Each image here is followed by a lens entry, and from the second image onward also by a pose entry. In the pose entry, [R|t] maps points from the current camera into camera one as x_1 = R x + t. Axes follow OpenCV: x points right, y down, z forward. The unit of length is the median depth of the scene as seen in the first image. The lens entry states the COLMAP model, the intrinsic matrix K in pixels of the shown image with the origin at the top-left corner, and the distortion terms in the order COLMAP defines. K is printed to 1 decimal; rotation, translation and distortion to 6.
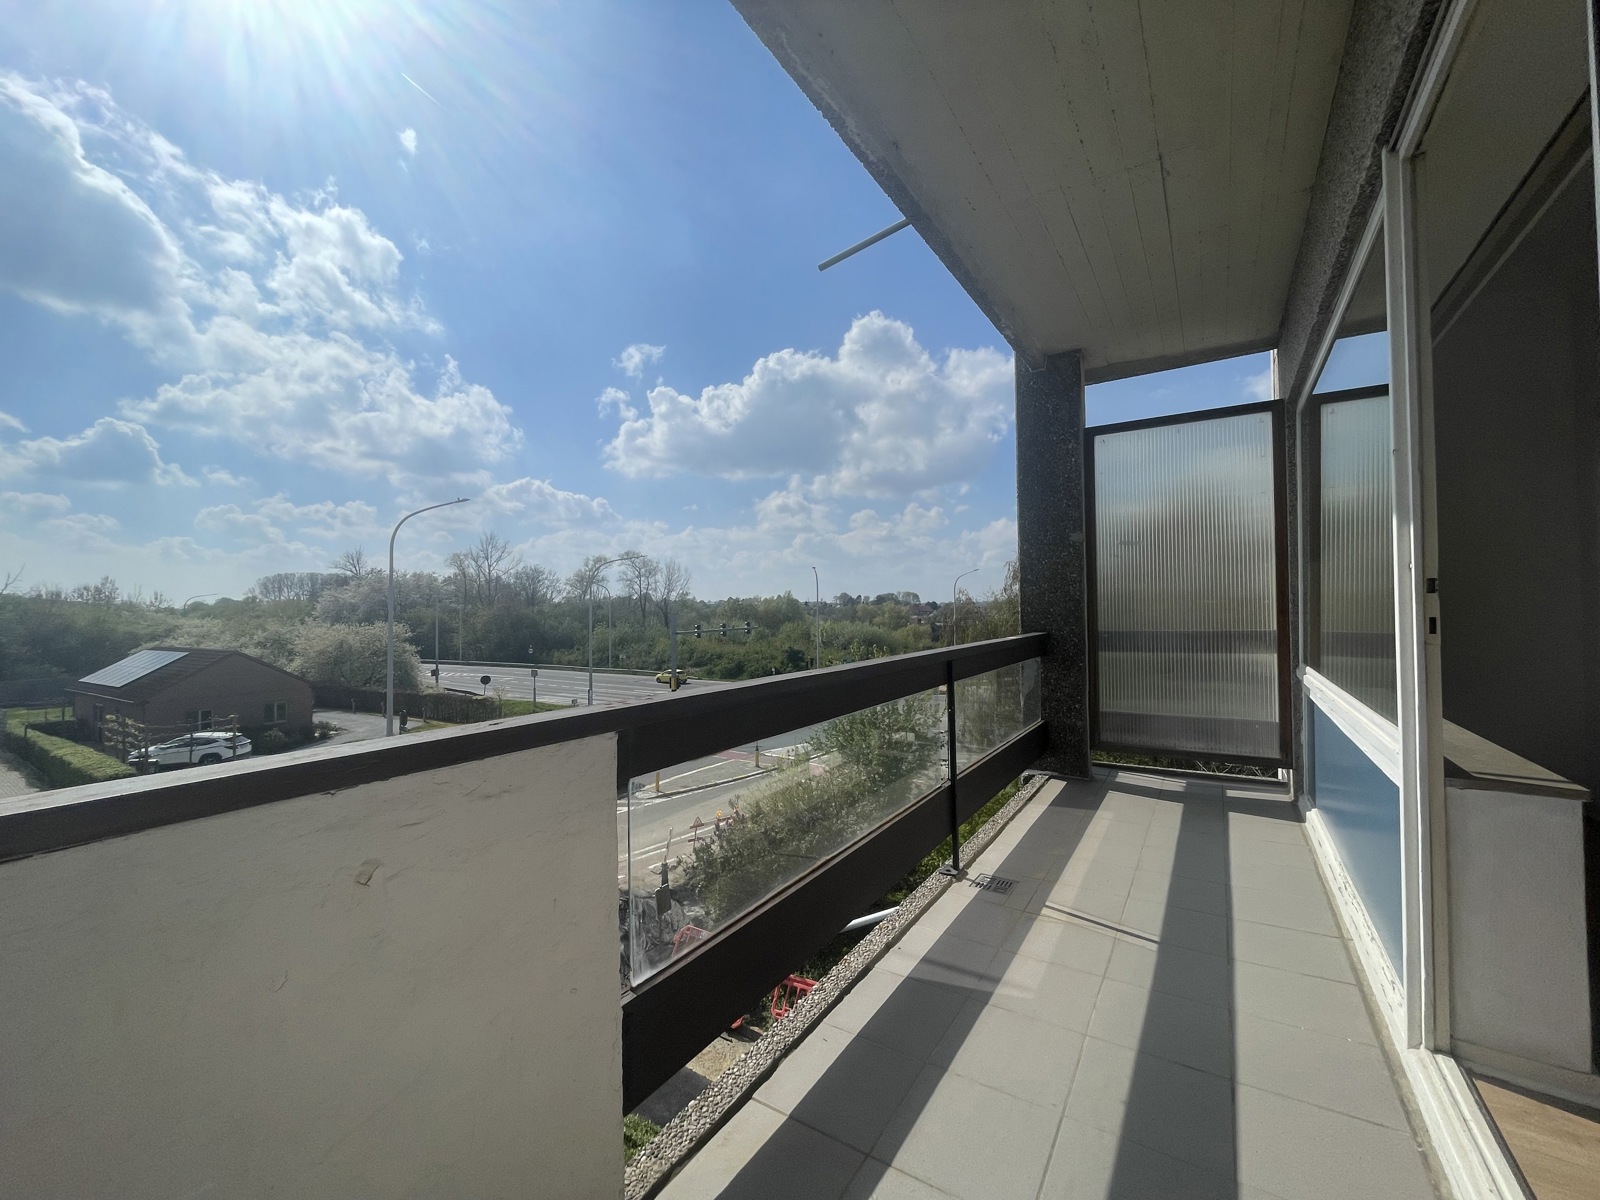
lens RADIAL K [[647.9, 0, 798.0], [0, 647.9, 595.7], [0, 0, 1]] dist [-0.003305, -0.000059]
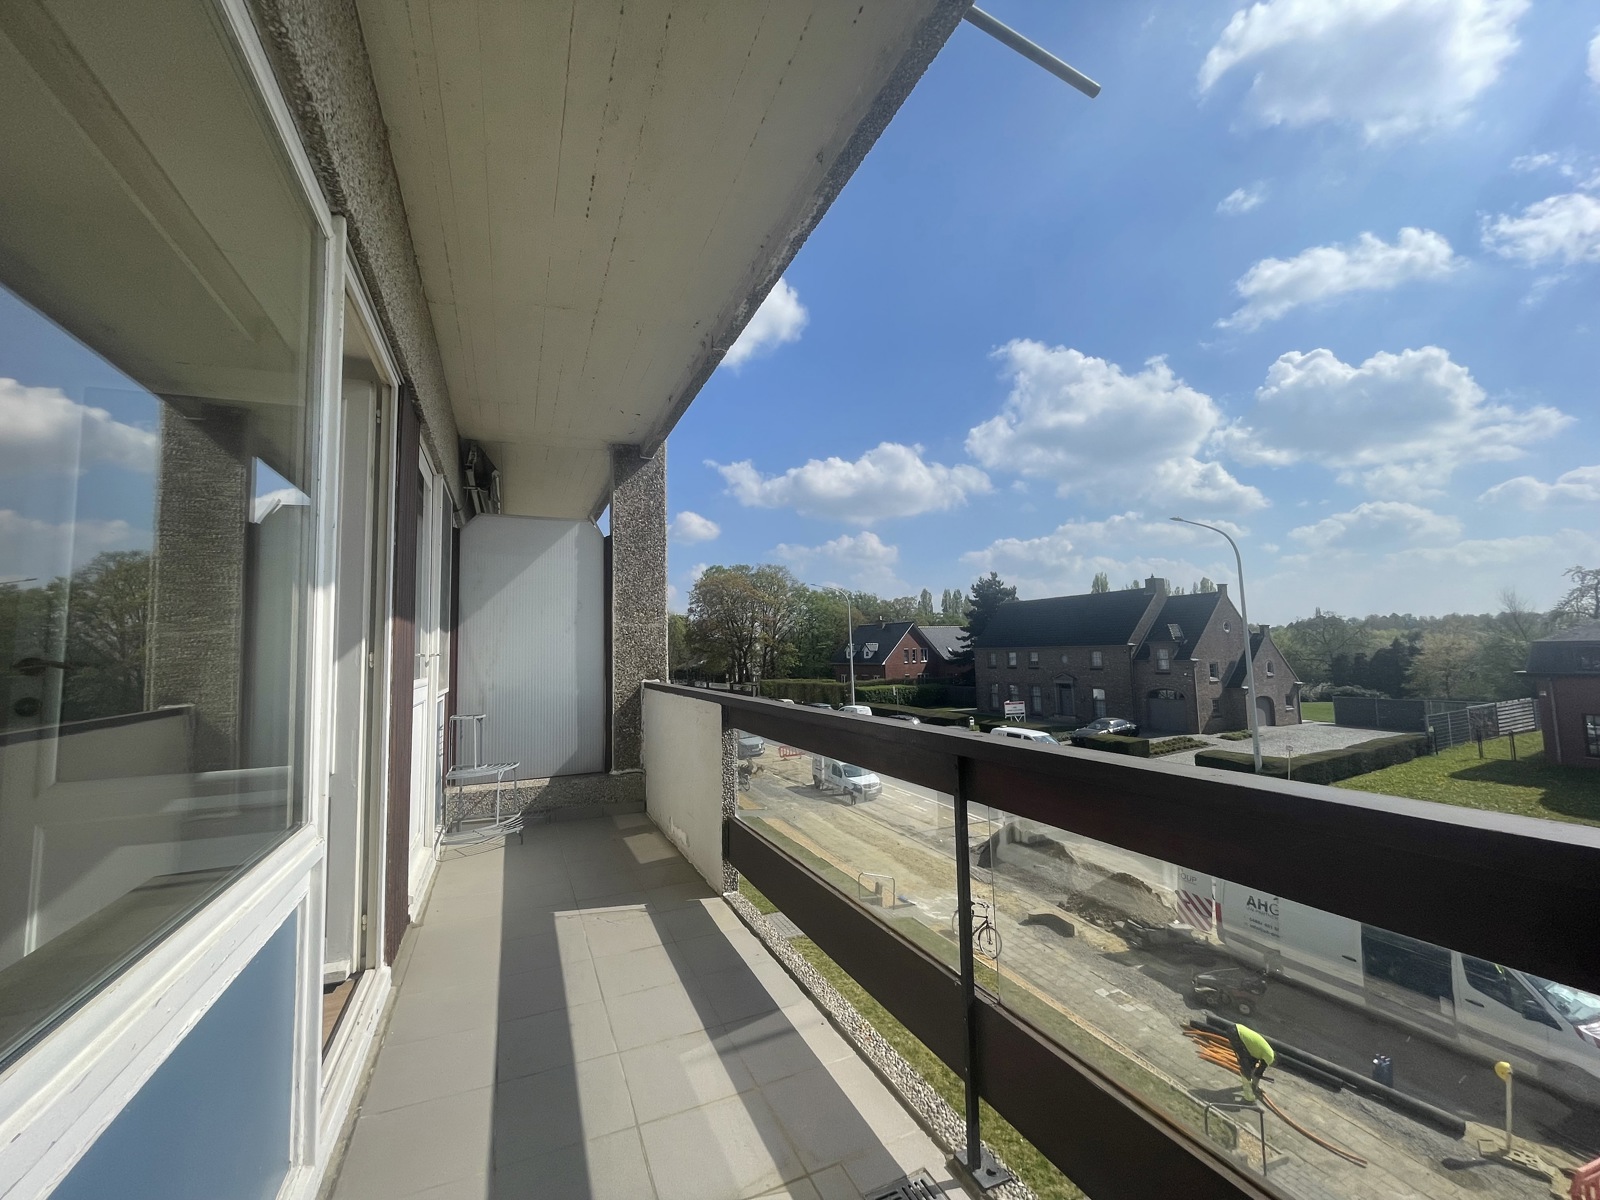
lens RADIAL K [[647.9, 0, 798.0], [0, 647.9, 595.7], [0, 0, 1]] dist [-0.003305, -0.000059]
pose [[-0.549879, -0.045792, -0.833988, 1.052808], [0.049819, 0.994920, -0.087476, 0.011545], [0.833758, -0.089649, -0.544804, 1.644262]]
